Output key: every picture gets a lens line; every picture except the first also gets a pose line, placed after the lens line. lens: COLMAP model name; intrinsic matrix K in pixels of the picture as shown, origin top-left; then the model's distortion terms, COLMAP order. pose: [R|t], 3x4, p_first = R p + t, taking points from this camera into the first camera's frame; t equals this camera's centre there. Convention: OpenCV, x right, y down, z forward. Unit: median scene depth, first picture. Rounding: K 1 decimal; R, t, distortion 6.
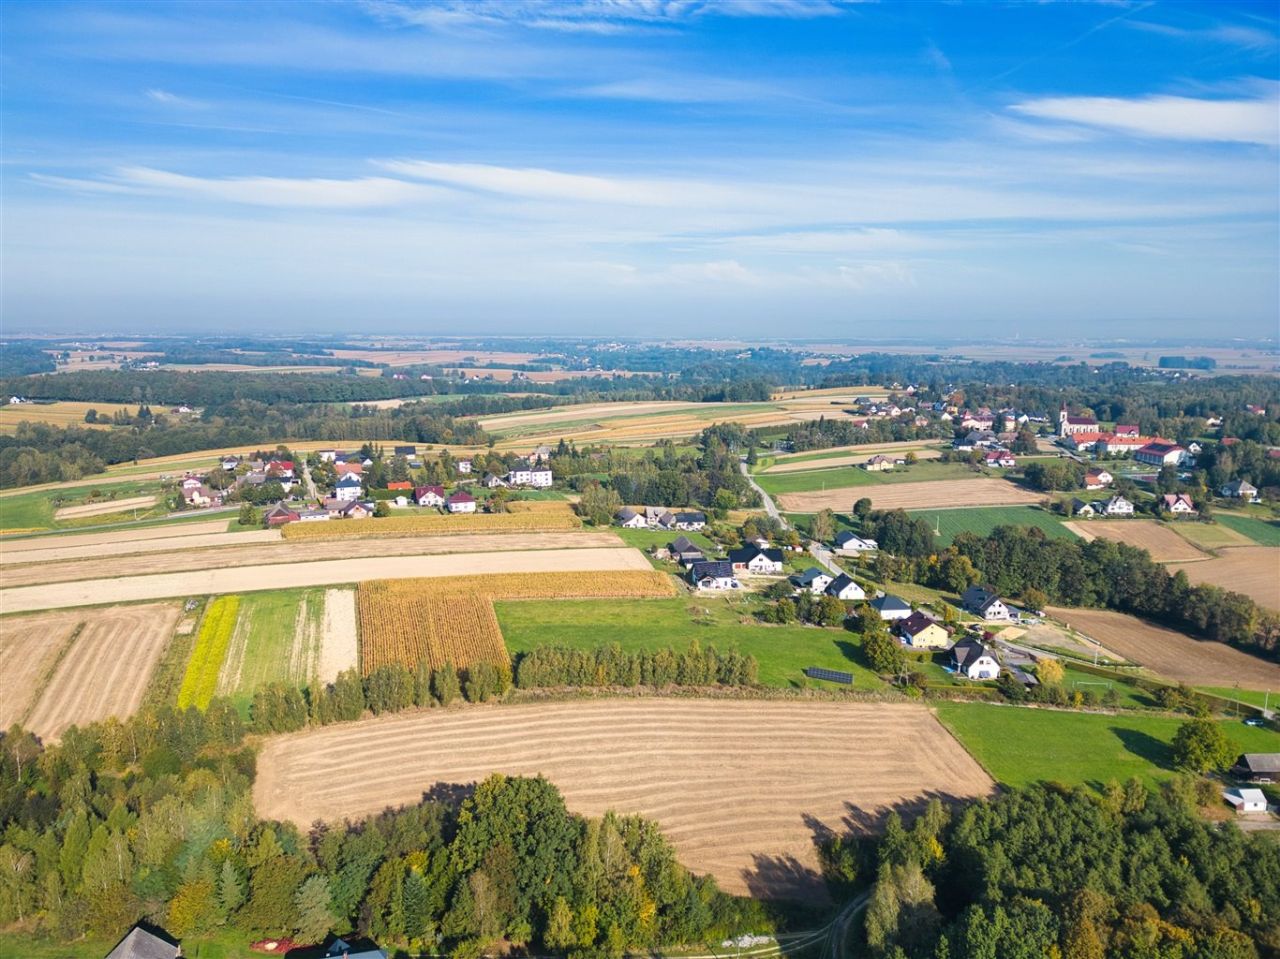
lens RADIAL K [[893.8, 0, 642.6], [0, 893.8, 470.8], [0, 0, 1]] dist [0.087075, -0.078933]
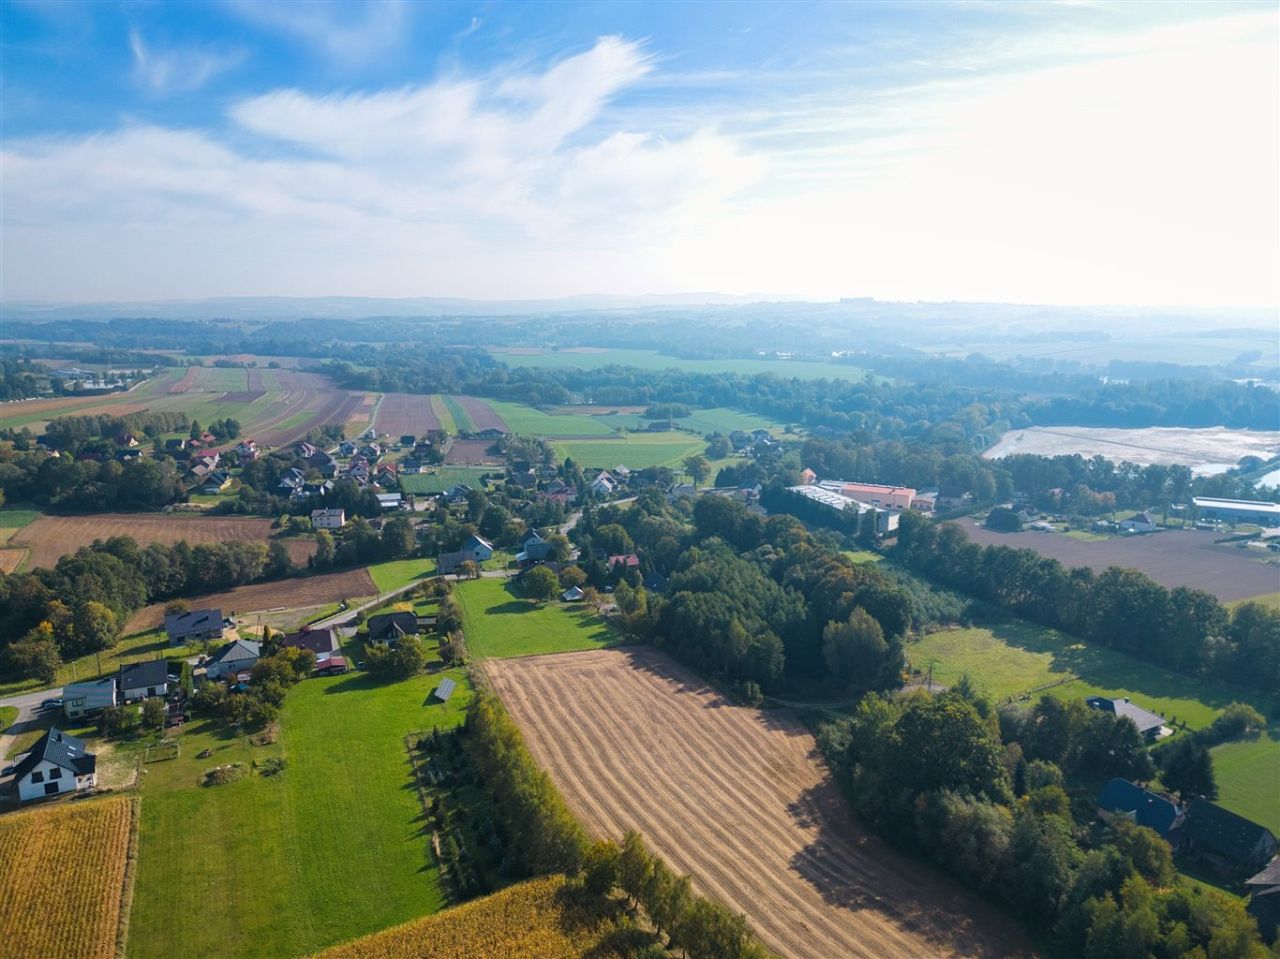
lens RADIAL K [[893.8, 0, 642.6], [0, 893.8, 470.8], [0, 0, 1]] dist [0.087075, -0.078933]
pose [[-0.283845, -0.190129, 0.939831, -0.507634], [0.155055, 0.958144, 0.240663, -0.132068], [-0.946251, 0.214036, -0.242484, 0.764325]]
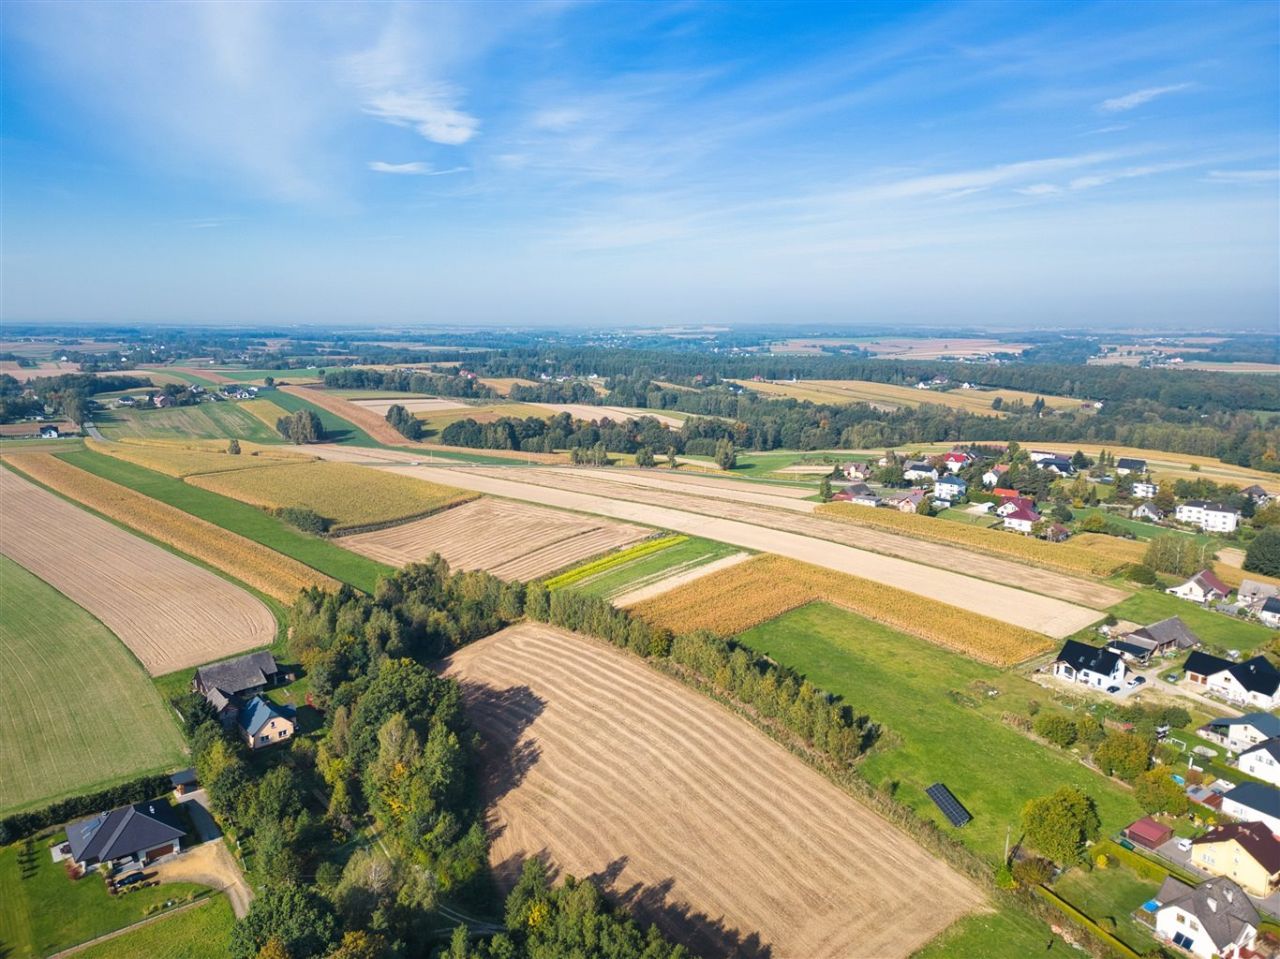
lens RADIAL K [[893.8, 0, 642.6], [0, 893.8, 470.8], [0, 0, 1]] dist [0.087075, -0.078933]
pose [[0.446125, 0.149974, -0.882315, 0.550532], [-0.145659, 0.984882, 0.093759, -0.055474], [0.883038, 0.086689, 0.461225, 0.327386]]
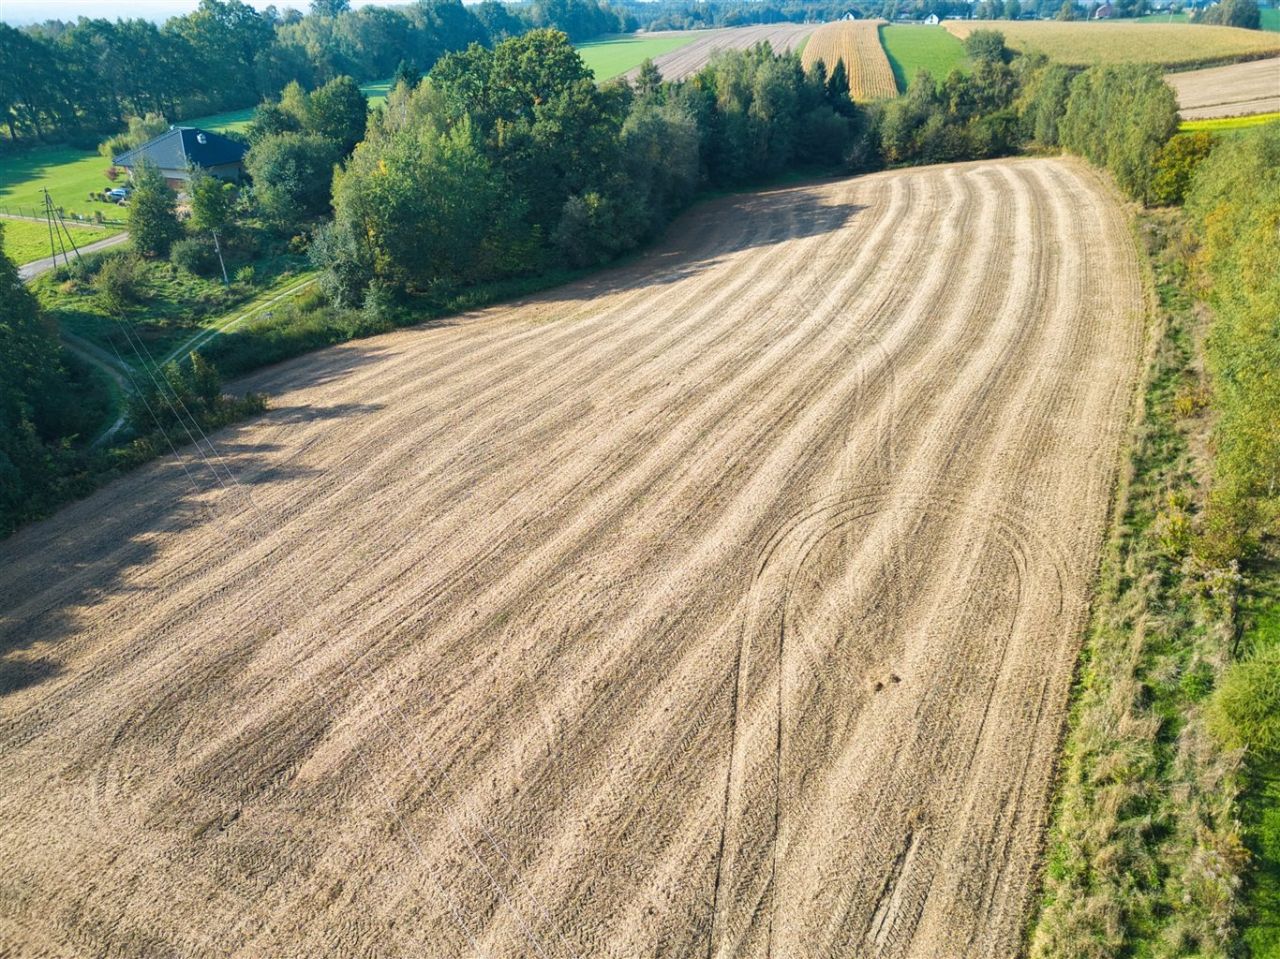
lens RADIAL K [[893.8, 0, 642.6], [0, 893.8, 470.8], [0, 0, 1]] dist [0.087075, -0.078933]
pose [[-0.552358, 0.376847, -0.743564, 0.230139], [-0.134579, 0.839970, 0.525679, 0.117074], [0.822672, 0.390431, -0.413249, 0.728836]]
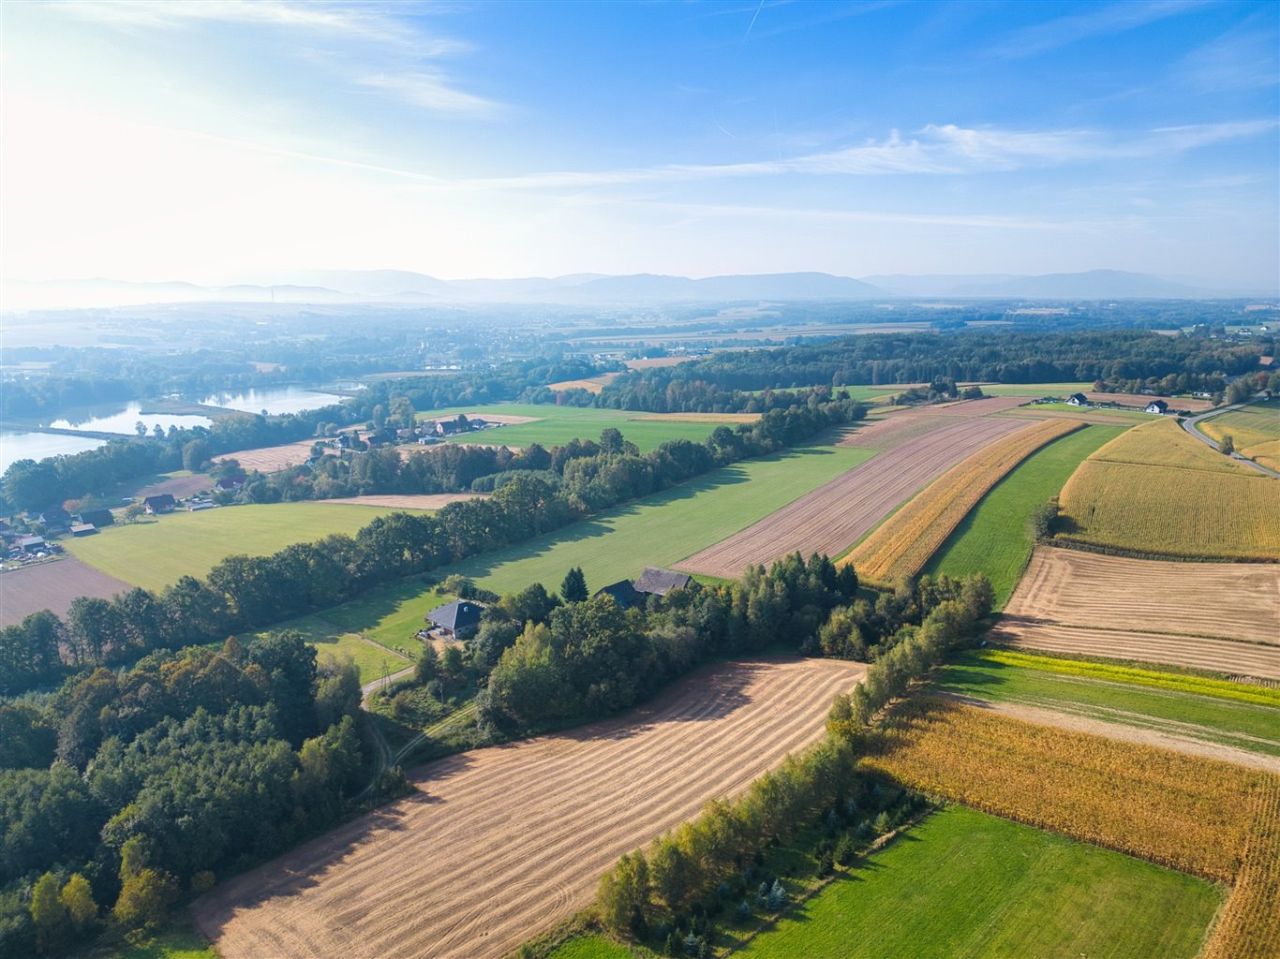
lens RADIAL K [[893.8, 0, 642.6], [0, 893.8, 470.8], [0, 0, 1]] dist [0.087075, -0.078933]
pose [[-0.814016, 0.108068, -0.570701, 0.308527], [-0.096283, 0.943842, 0.316058, -0.170137], [0.572807, 0.312225, -0.757897, 1.029250]]
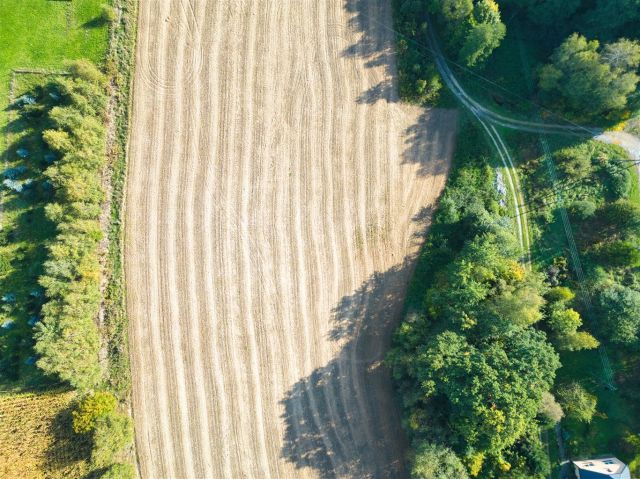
lens RADIAL K [[446.9, 0, 321.3], [0, 446.9, 235.1], [0, 0, 1]] dist [0.087075, -0.078933]
pose [[0.115452, -0.993054, 0.022696, 0.002269], [0.173107, 0.042614, 0.983981, -0.085400], [-0.978113, -0.109674, 0.176825, 0.546218]]
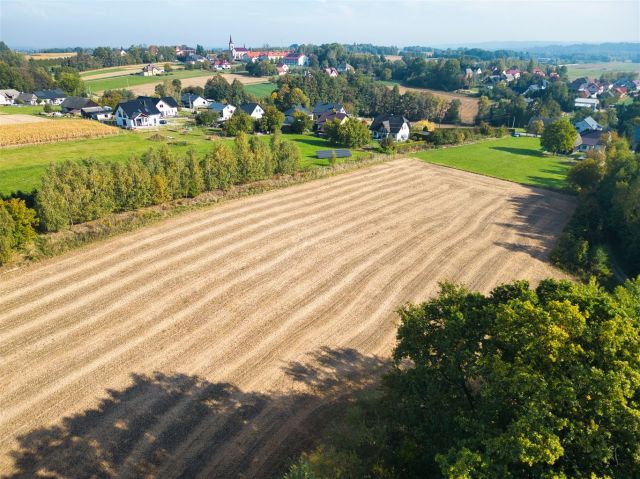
lens RADIAL K [[446.9, 0, 321.3], [0, 446.9, 235.1], [0, 0, 1]] dist [0.087075, -0.078933]
pose [[0.714707, -0.279469, 0.641164, -0.145443], [0.121805, 0.952427, 0.279366, 0.128410], [-0.688736, -0.121568, 0.714747, 0.464584]]
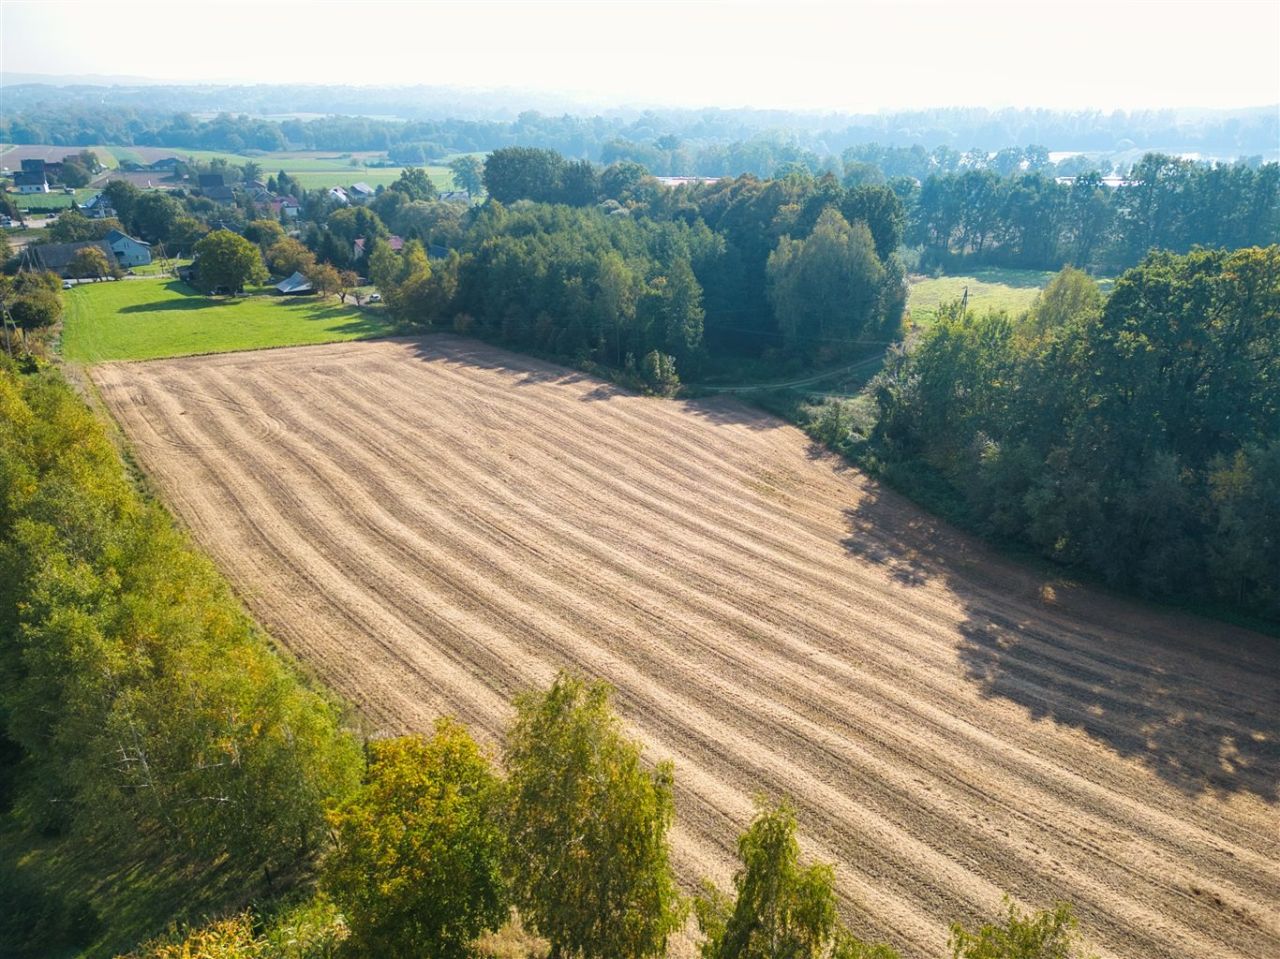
lens RADIAL K [[891.1, 0, 634.1], [0, 891.1, 480.9], [0, 0, 1]] dist [0.126631, -0.160319]
pose [[-0.521632, -0.347987, 0.778977, -0.188021], [0.142060, 0.864865, 0.481484, 0.084953], [-0.841261, 0.361819, -0.401706, 0.721660]]
